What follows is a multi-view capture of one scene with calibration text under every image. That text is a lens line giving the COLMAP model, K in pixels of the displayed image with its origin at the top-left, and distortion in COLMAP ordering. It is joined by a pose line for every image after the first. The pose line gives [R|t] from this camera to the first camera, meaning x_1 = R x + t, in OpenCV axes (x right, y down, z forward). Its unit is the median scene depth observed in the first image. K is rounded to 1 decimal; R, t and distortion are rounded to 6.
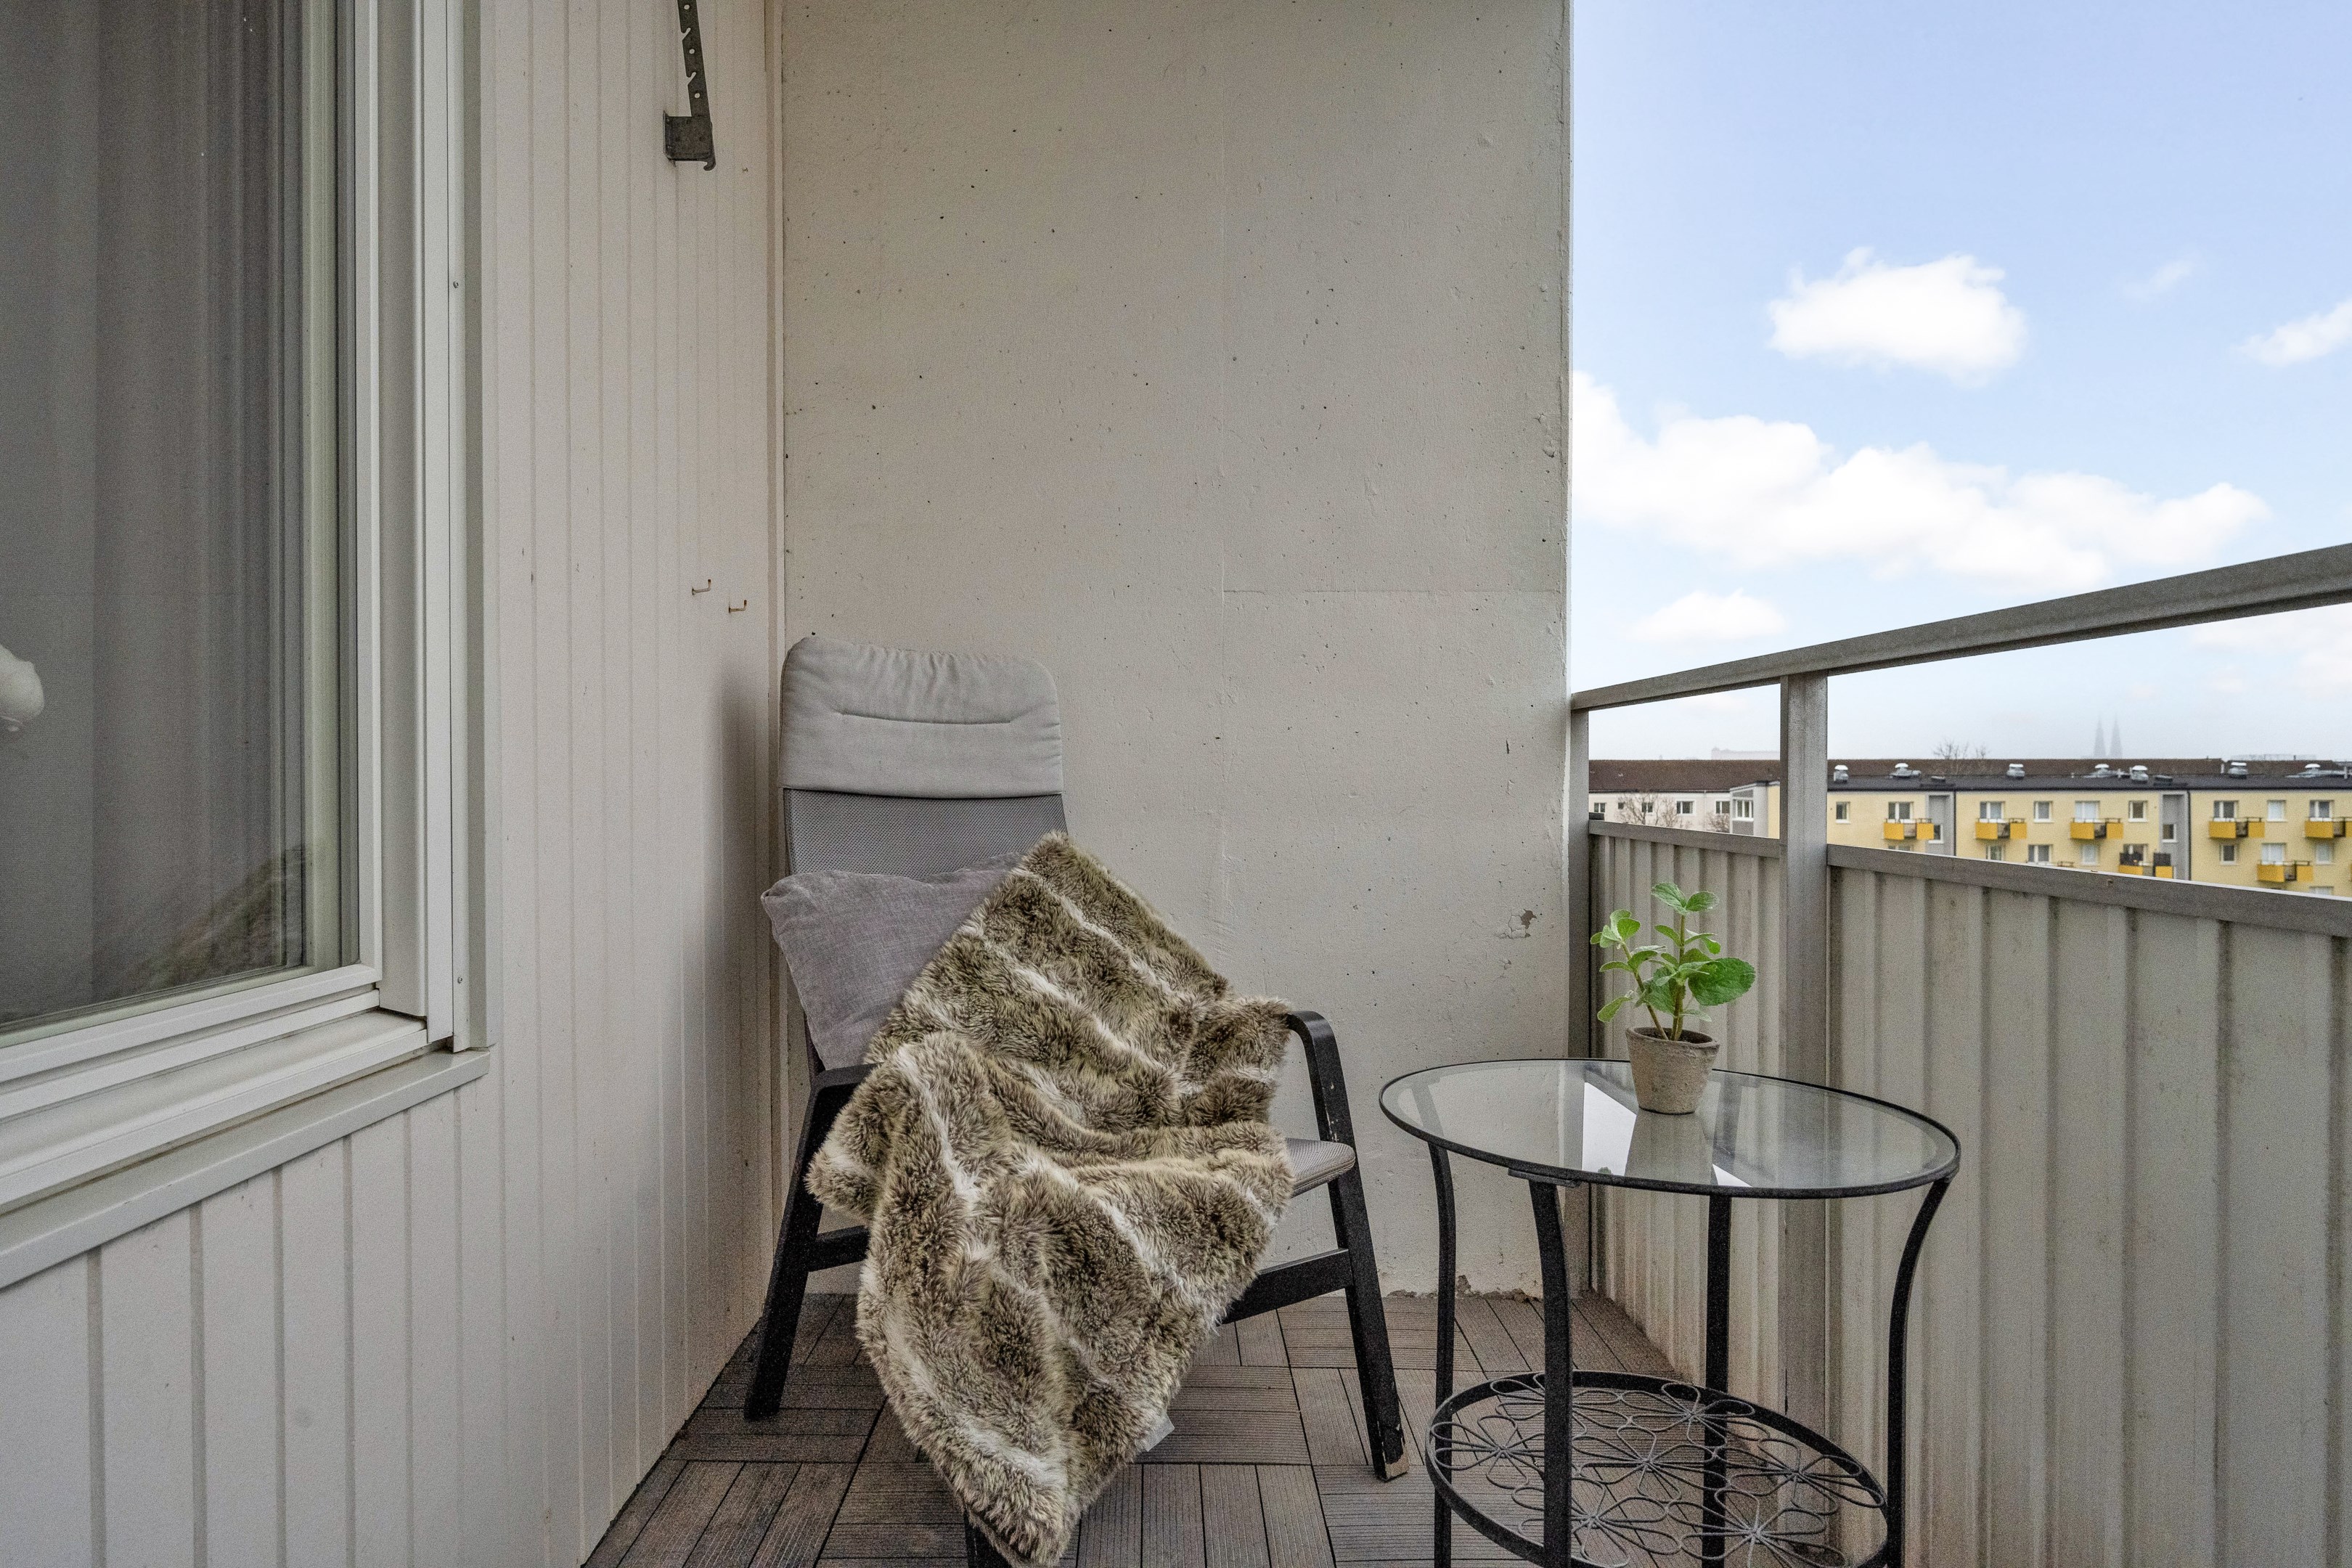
lens RADIAL K [[1381.3, 0, 1175.0], [0, 1381.3, 776.1], [0, 0, 1]] dist [0.001391, 0.004617]
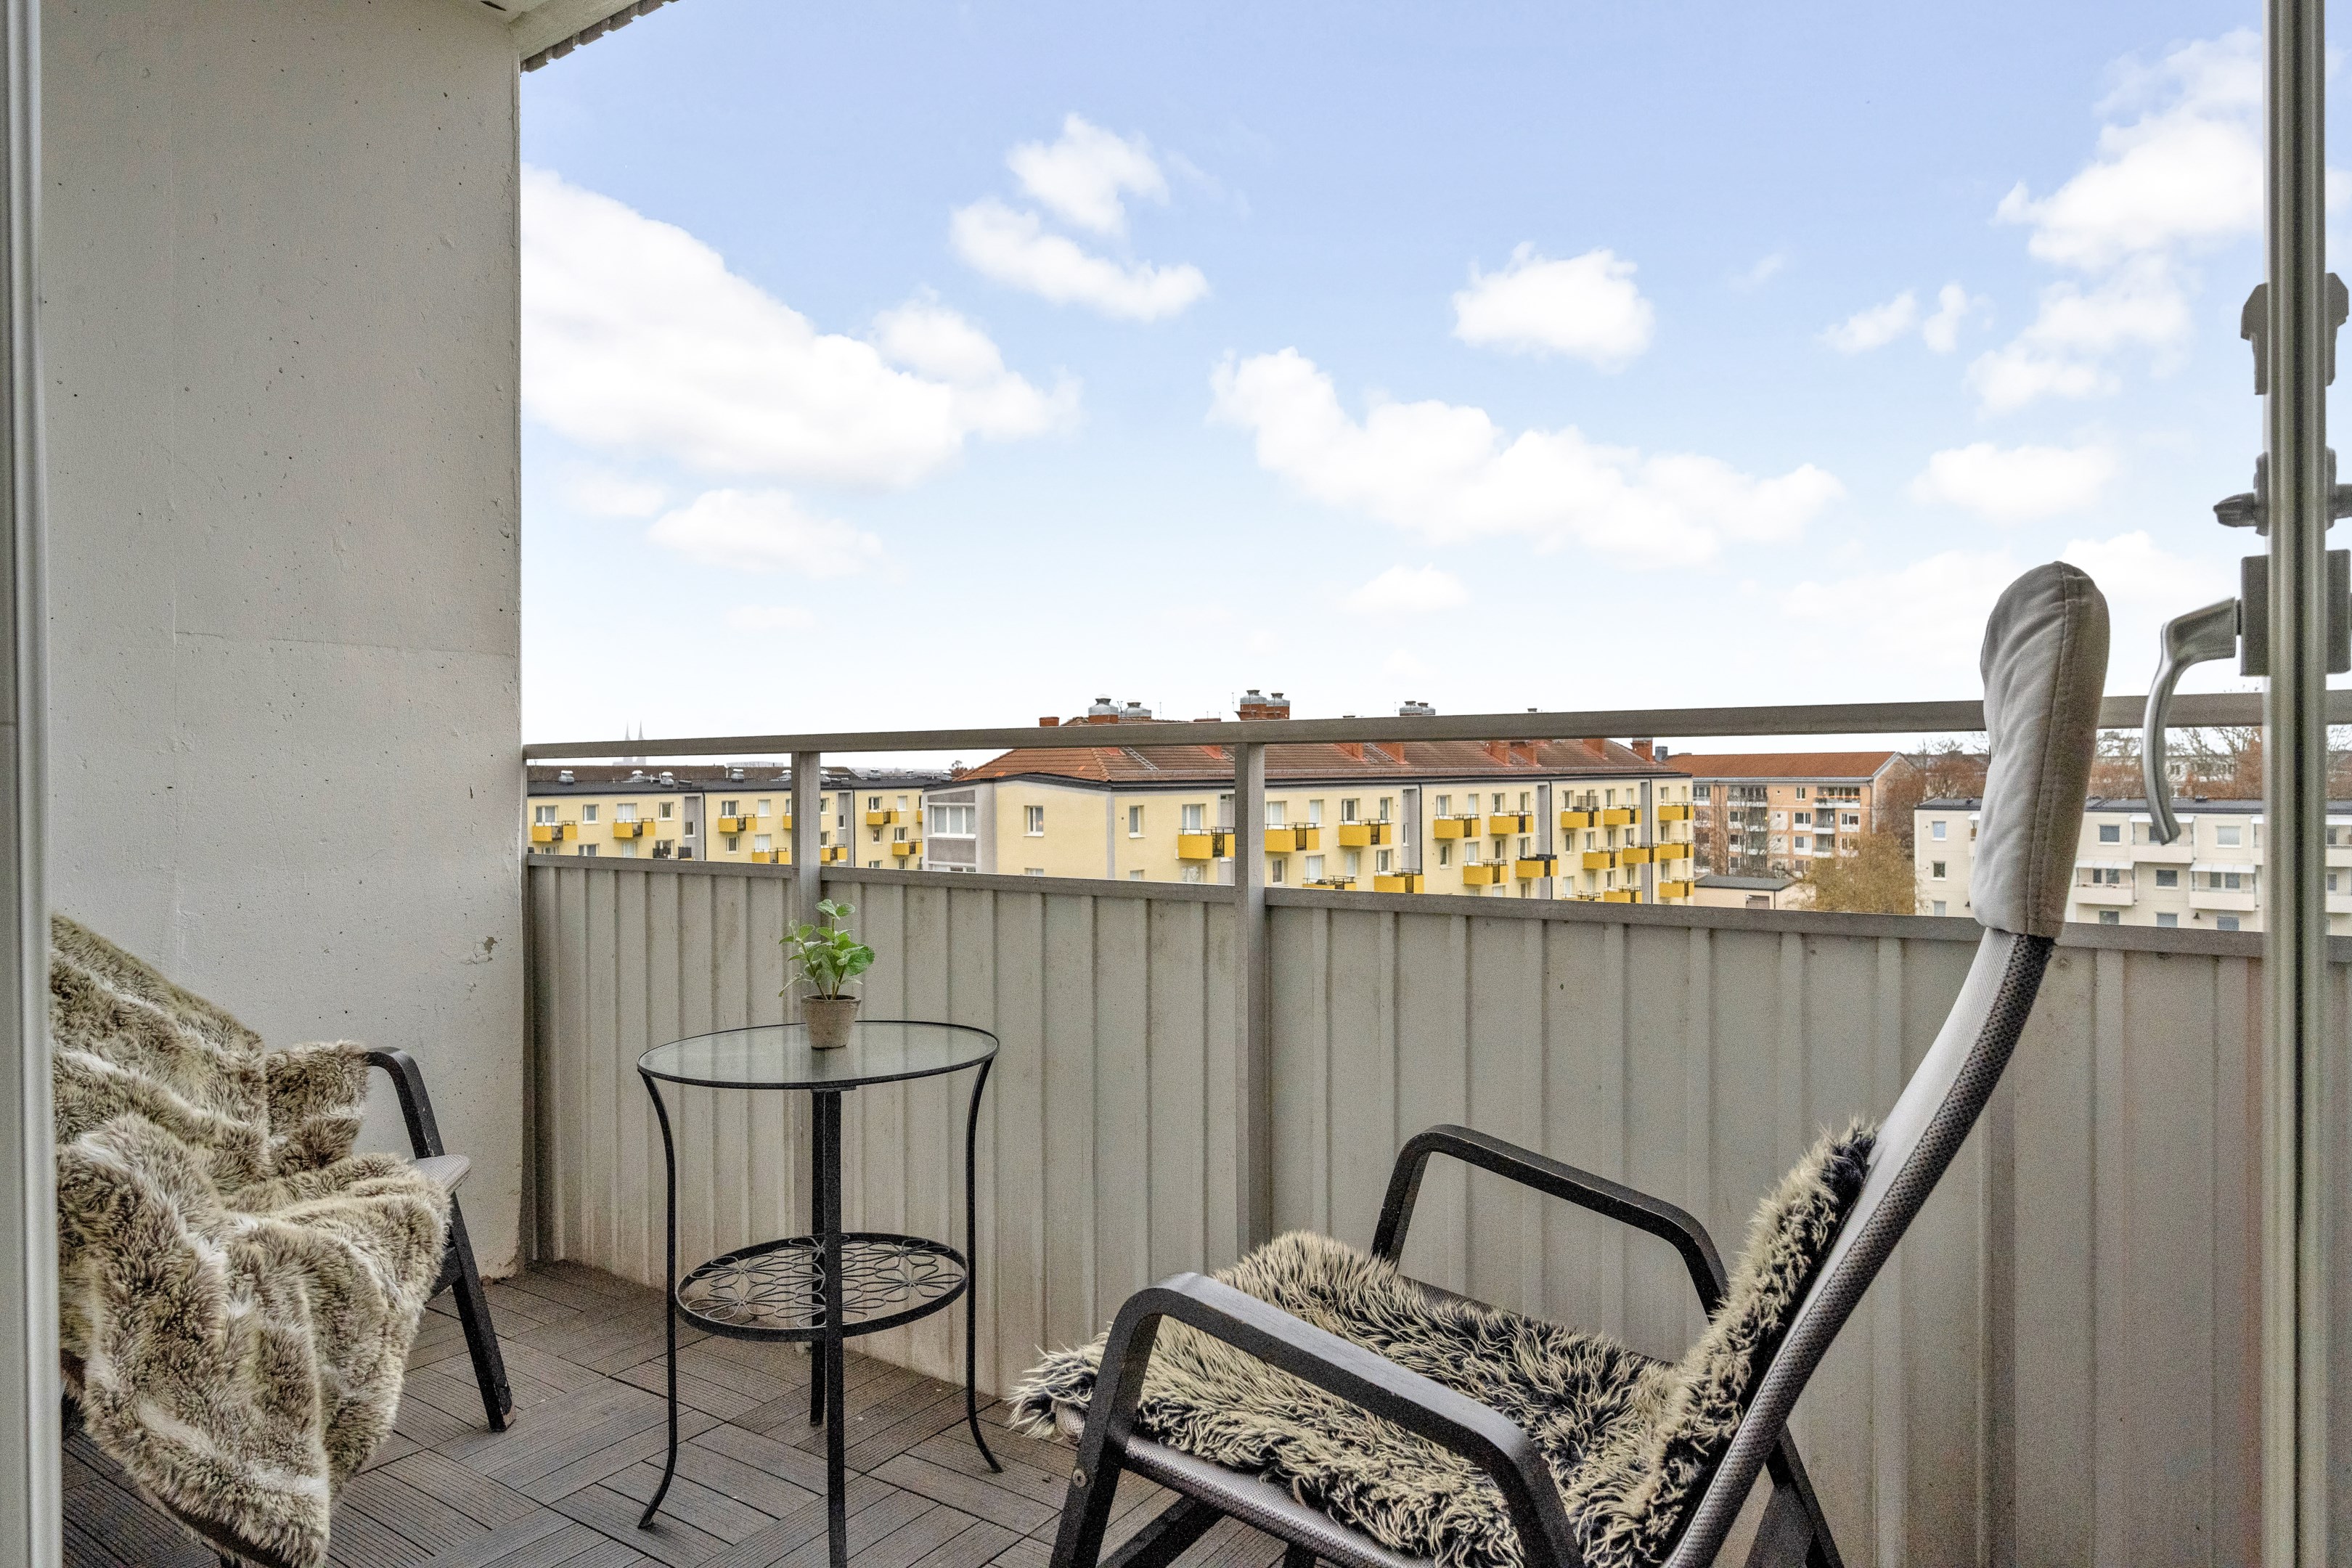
lens RADIAL K [[1381.3, 0, 1168.8], [0, 1381.3, 782.9], [0, 0, 1]] dist [0.001391, 0.004617]
pose [[0.570528, -0.009472, 0.821224, -0.445062], [0.008805, 0.999947, 0.005416, -0.037267], [-0.821231, 0.004141, 0.570580, -0.123918]]
